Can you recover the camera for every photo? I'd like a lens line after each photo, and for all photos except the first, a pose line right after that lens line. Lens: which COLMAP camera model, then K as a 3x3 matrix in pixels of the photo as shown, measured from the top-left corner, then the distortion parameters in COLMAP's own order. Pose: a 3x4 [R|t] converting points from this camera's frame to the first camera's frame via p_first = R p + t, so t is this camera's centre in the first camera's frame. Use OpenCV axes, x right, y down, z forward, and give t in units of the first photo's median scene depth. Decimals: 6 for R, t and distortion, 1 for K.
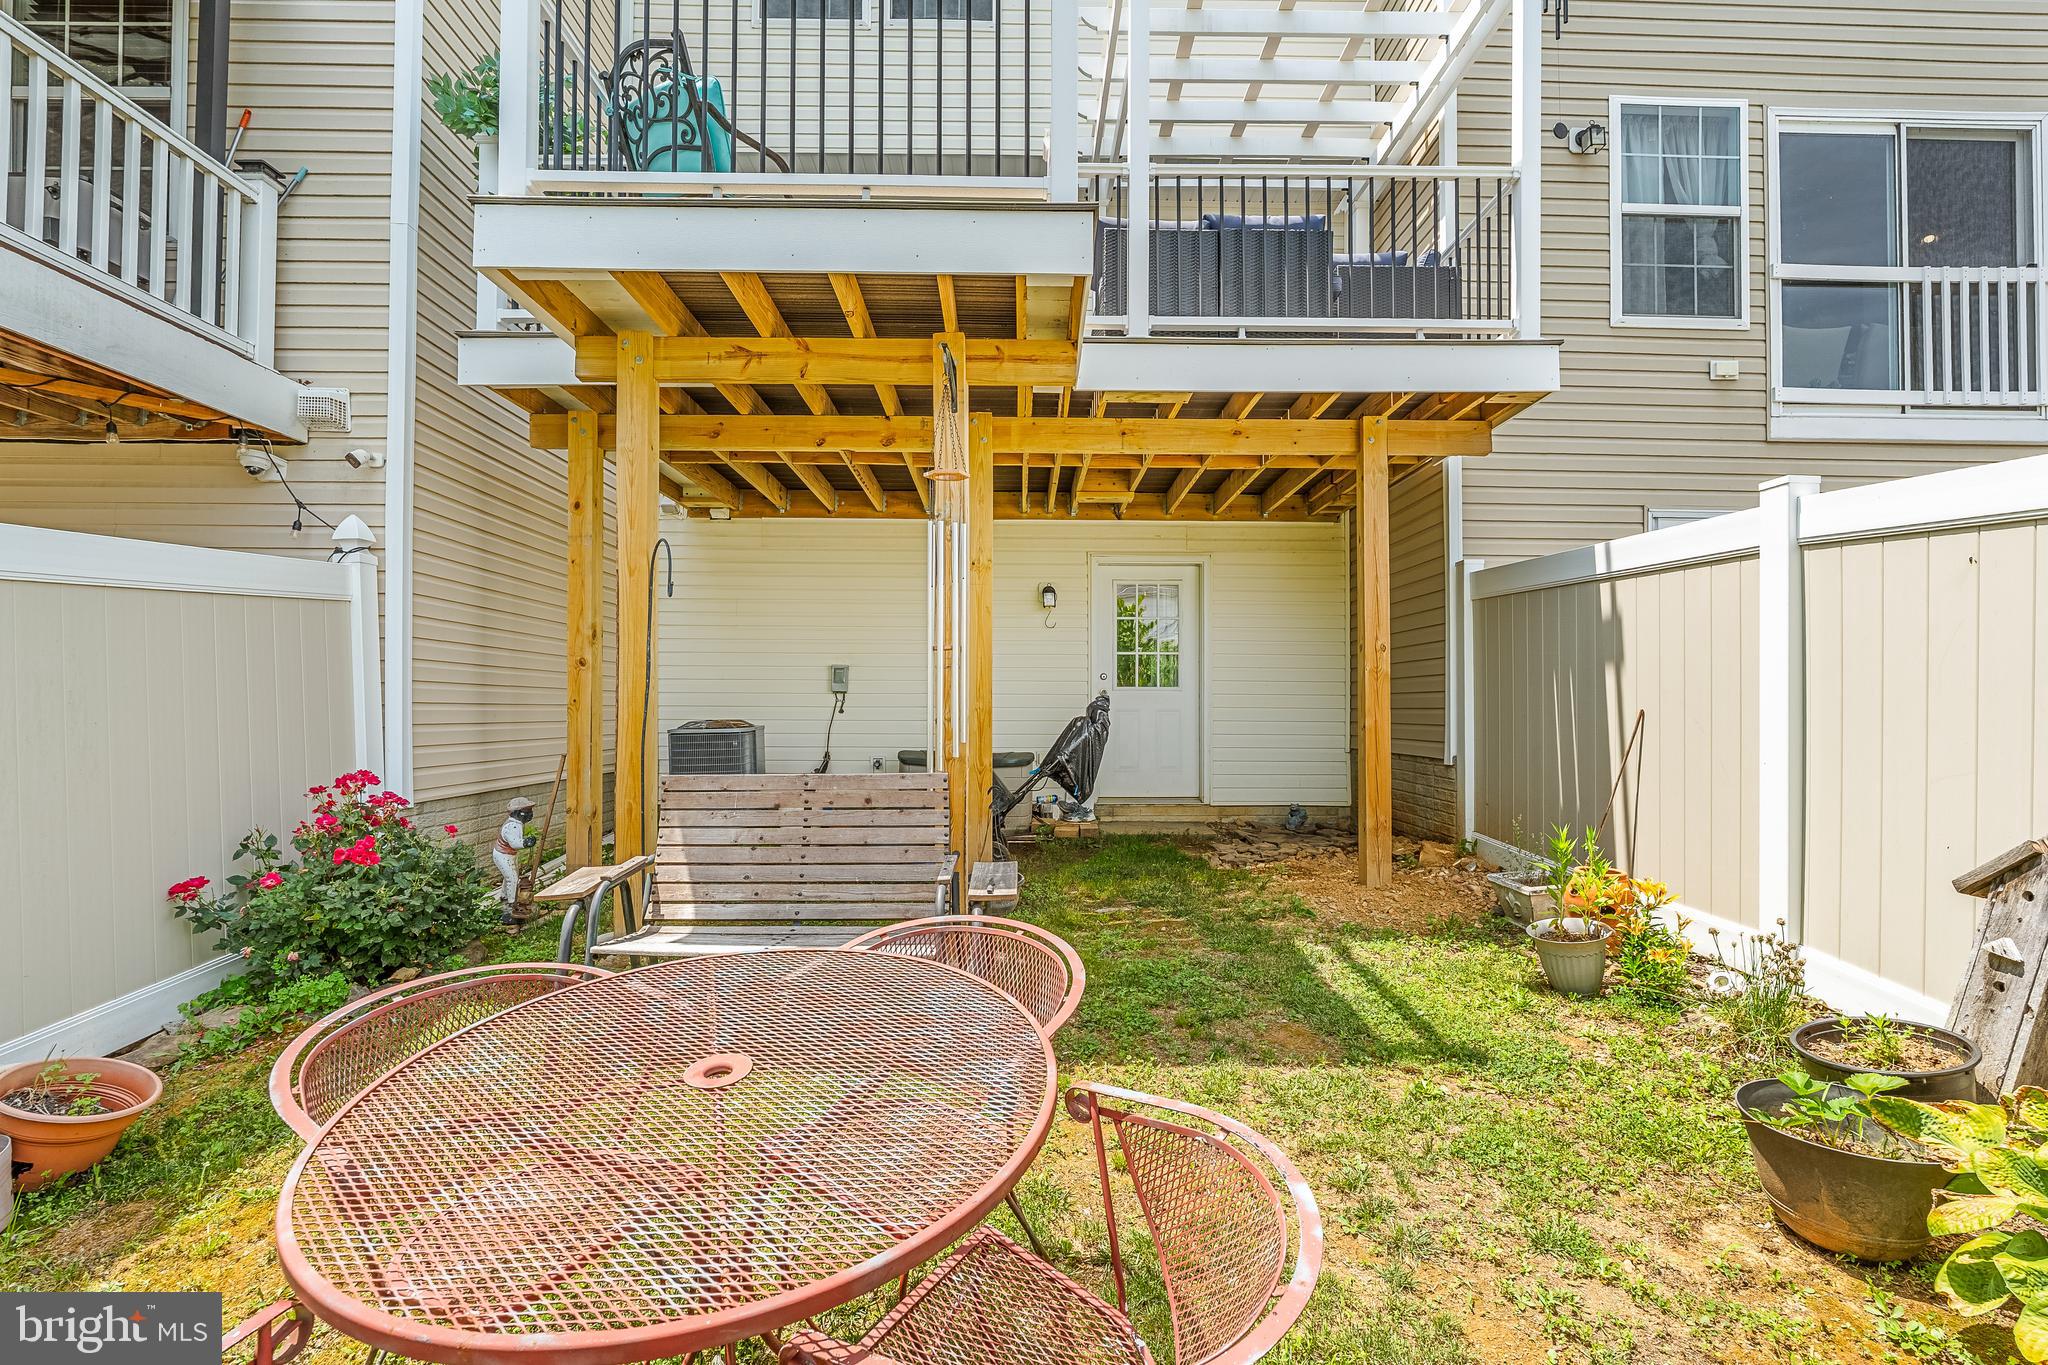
lens RADIAL K [[949.9, 0, 1027.8], [0, 949.9, 713.8], [0, 0, 1]] dist [-0.008673, 0.001341]
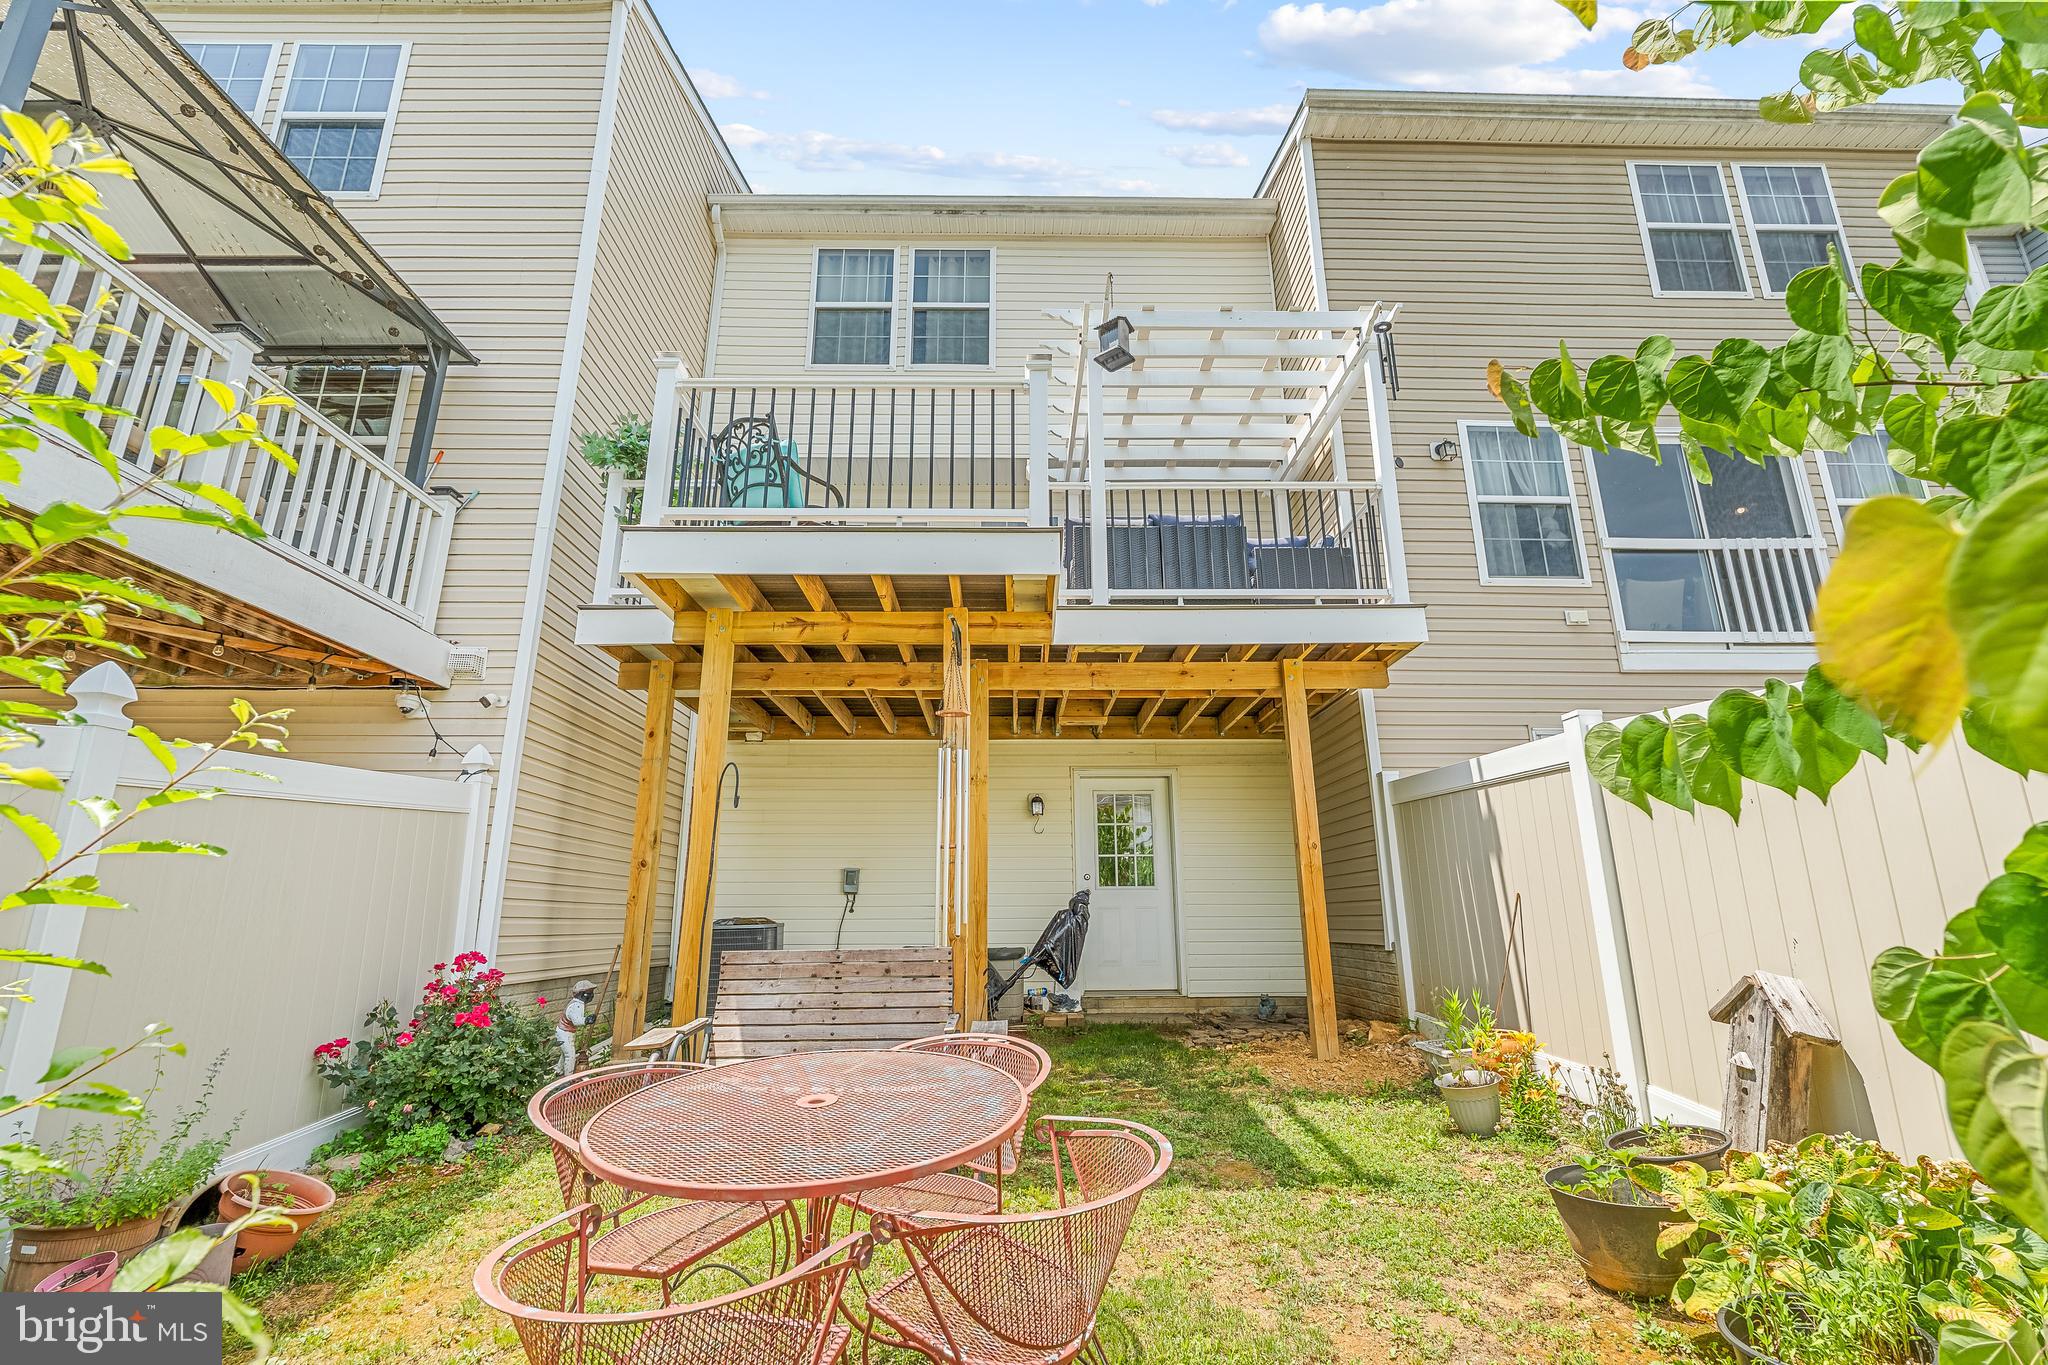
lens RADIAL K [[949.9, 0, 1030.8], [0, 949.9, 664.6], [0, 0, 1]] dist [-0.008673, 0.001341]
pose [[0.999934, -0.007188, 0.008989, 0.008889], [0.009334, 0.963390, -0.267940, 0.031882], [-0.006733, 0.268006, 0.963394, -0.246308]]
